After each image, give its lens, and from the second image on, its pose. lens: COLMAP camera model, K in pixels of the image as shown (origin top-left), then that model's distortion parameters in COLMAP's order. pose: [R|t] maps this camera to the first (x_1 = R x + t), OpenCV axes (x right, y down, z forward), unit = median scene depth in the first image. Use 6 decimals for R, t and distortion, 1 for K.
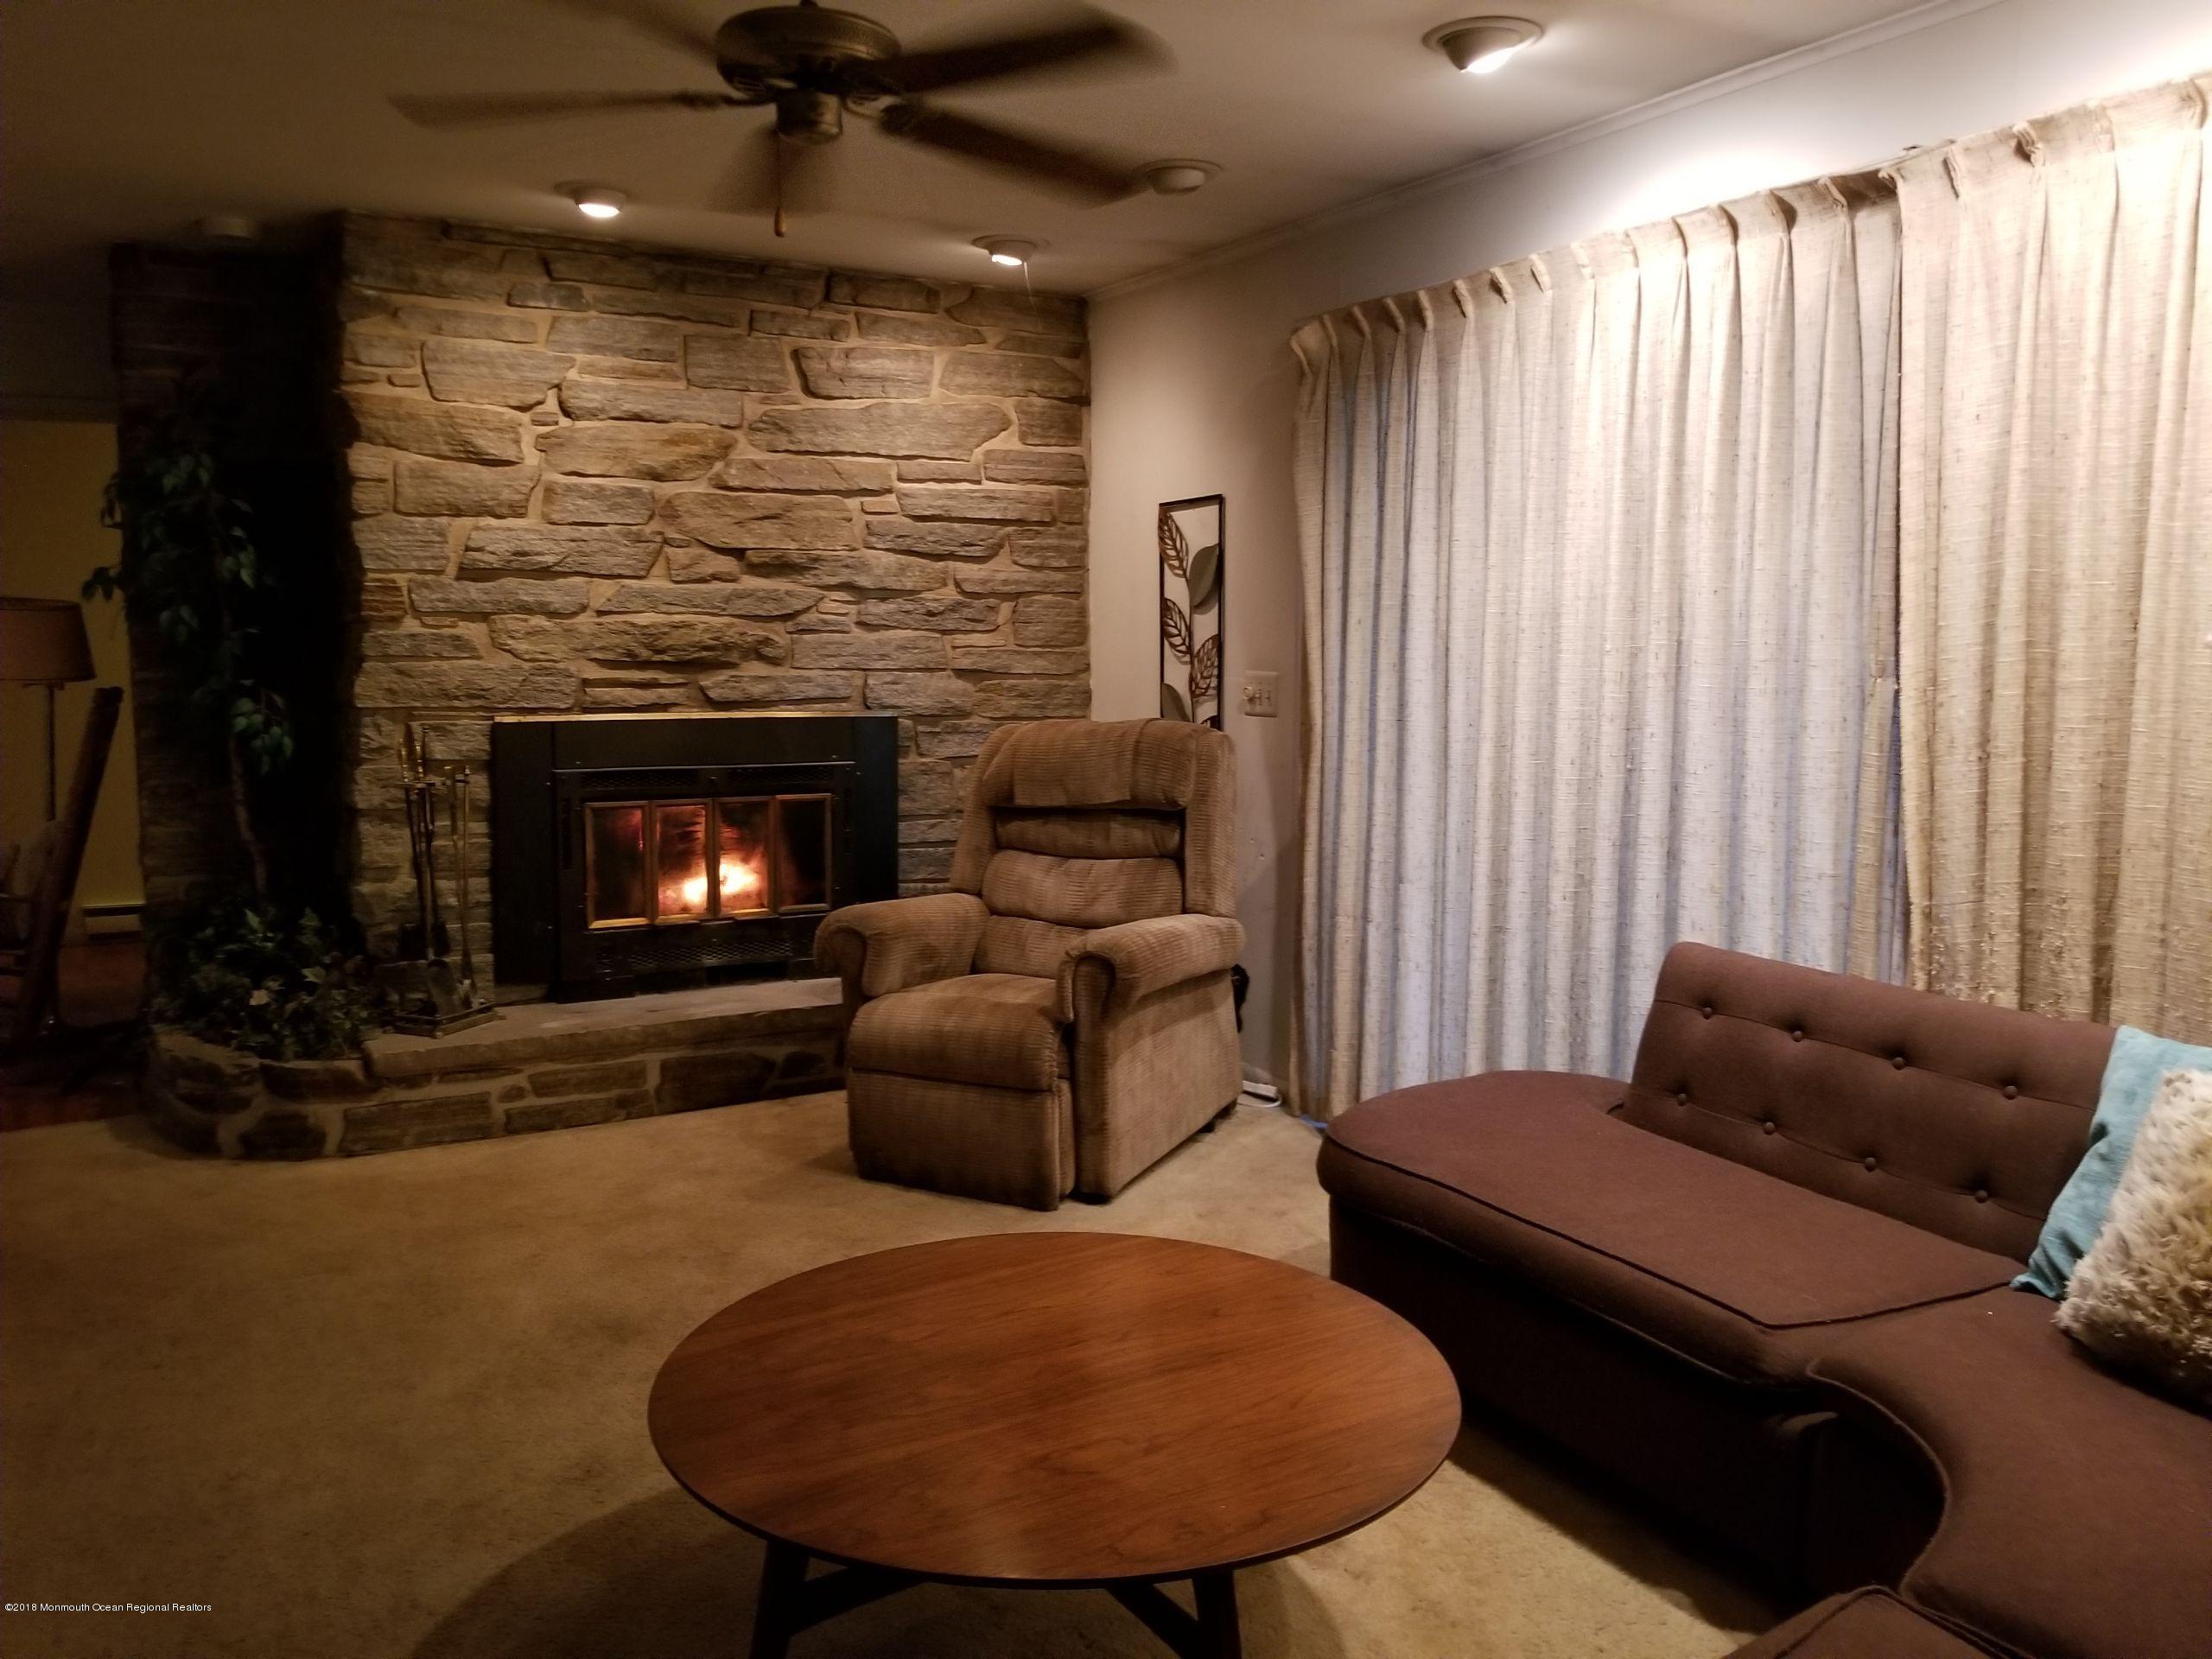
lens RADIAL K [[1720.6, 0, 1106.0], [0, 1720.6, 829.5], [0, 0, 1]] dist [0.105802, -0.251944]
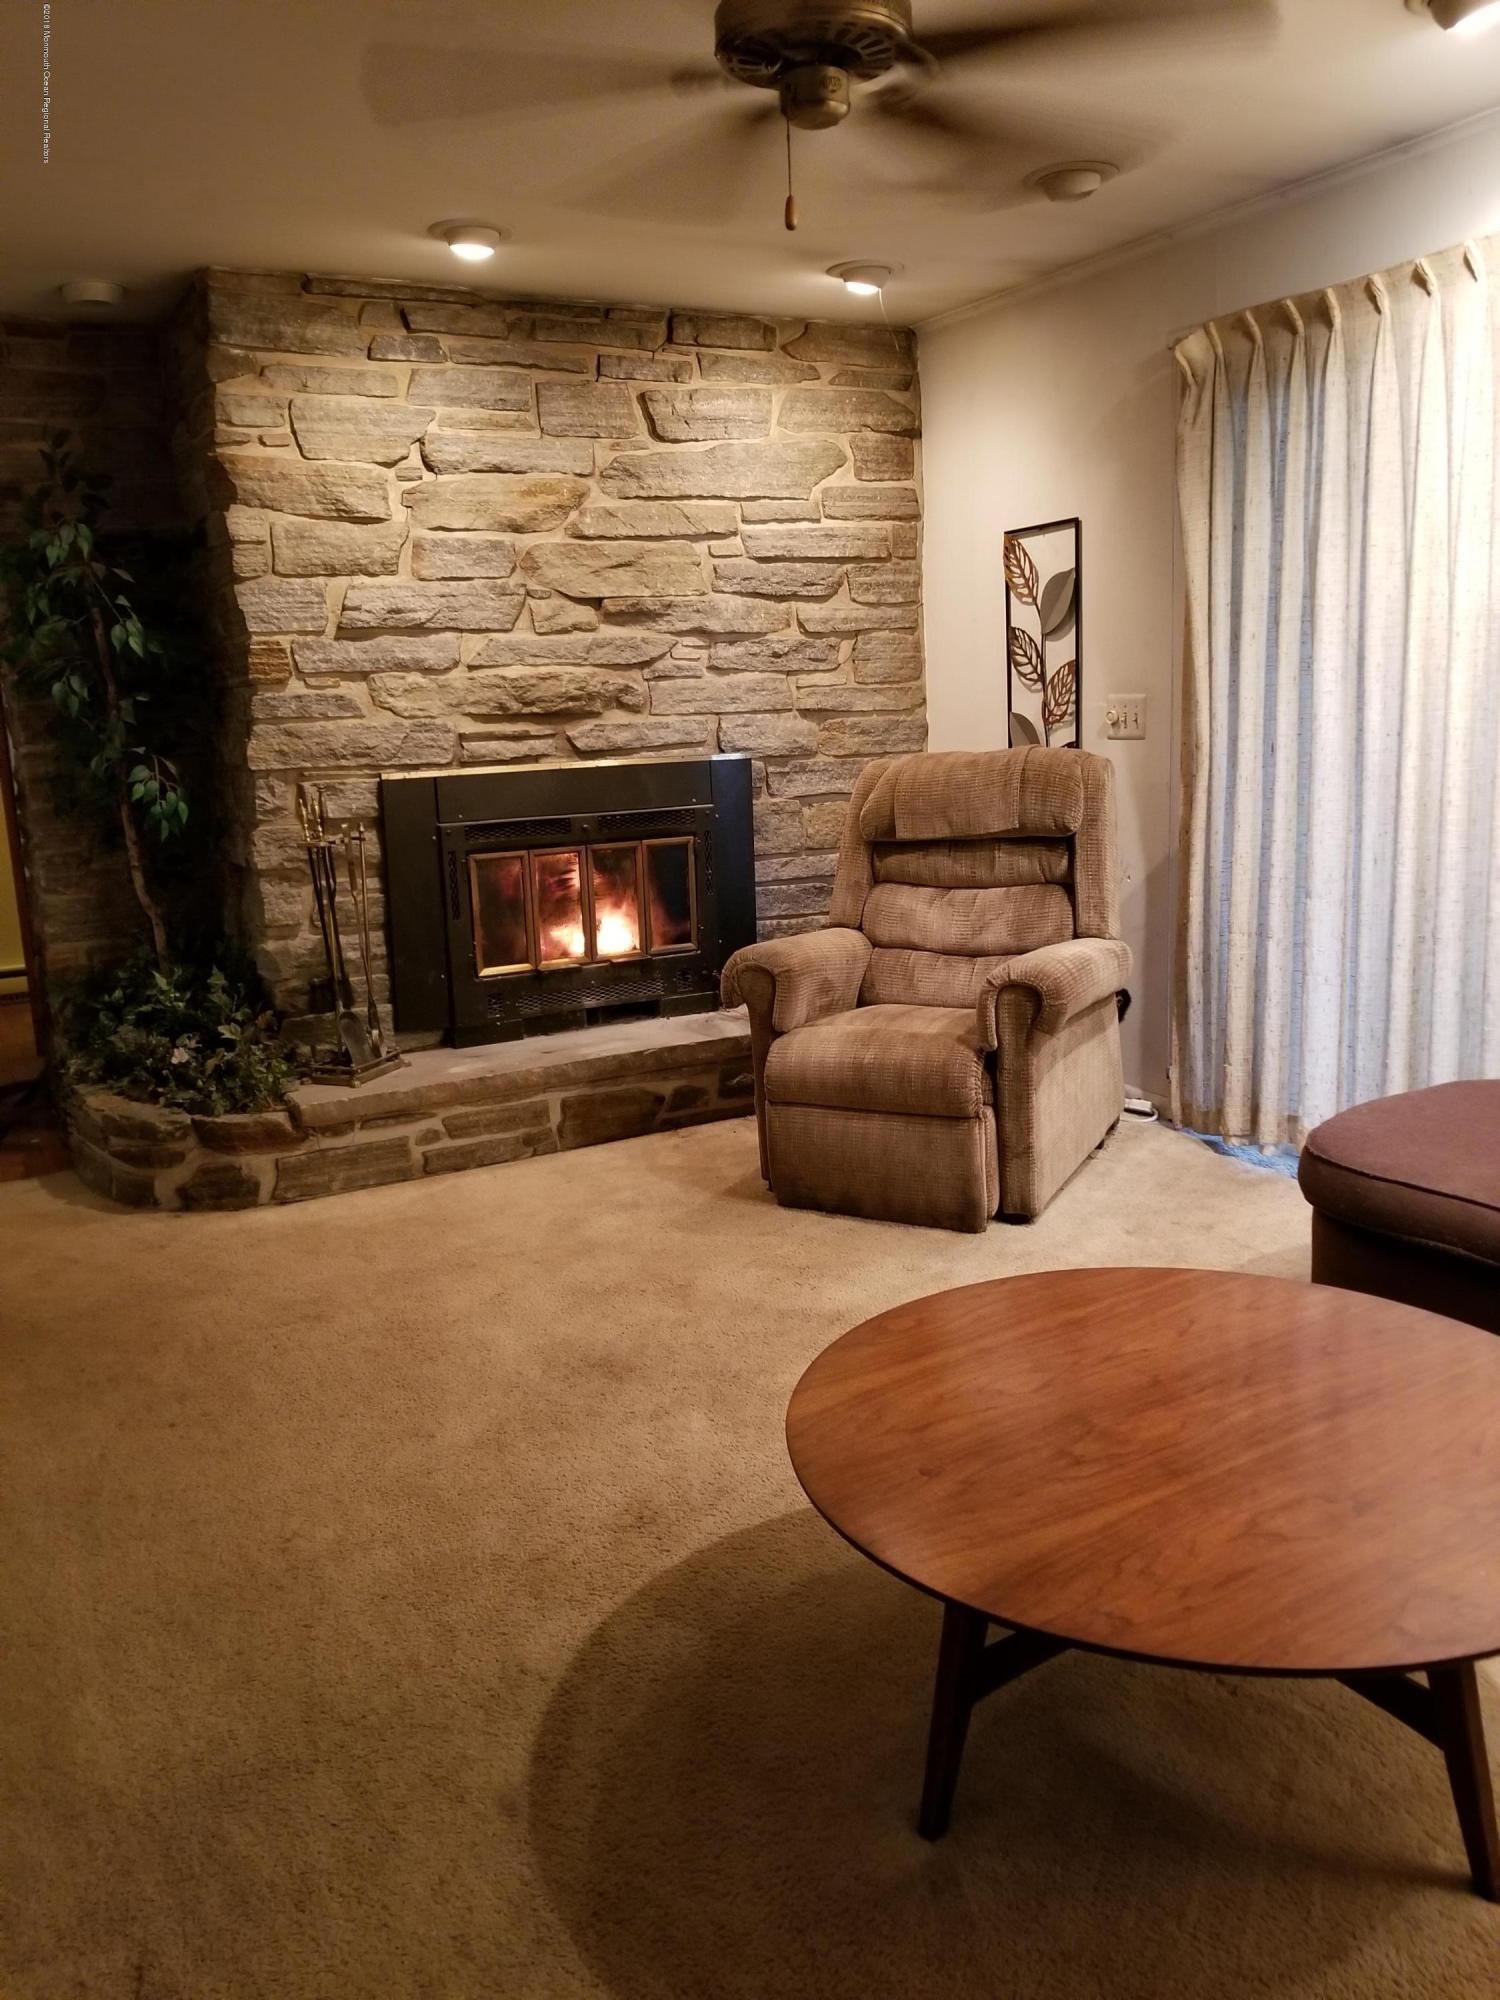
lens RADIAL K [[1555.7, 0, 764.7], [0, 1555.7, 989.9], [0, 0, 1]] dist [0.105802, -0.251944]
pose [[0.998927, -0.041727, -0.020091, -0.113592], [0.043198, 0.995904, 0.079435, -0.001703], [0.016694, -0.080217, 0.996638, 0.071816]]
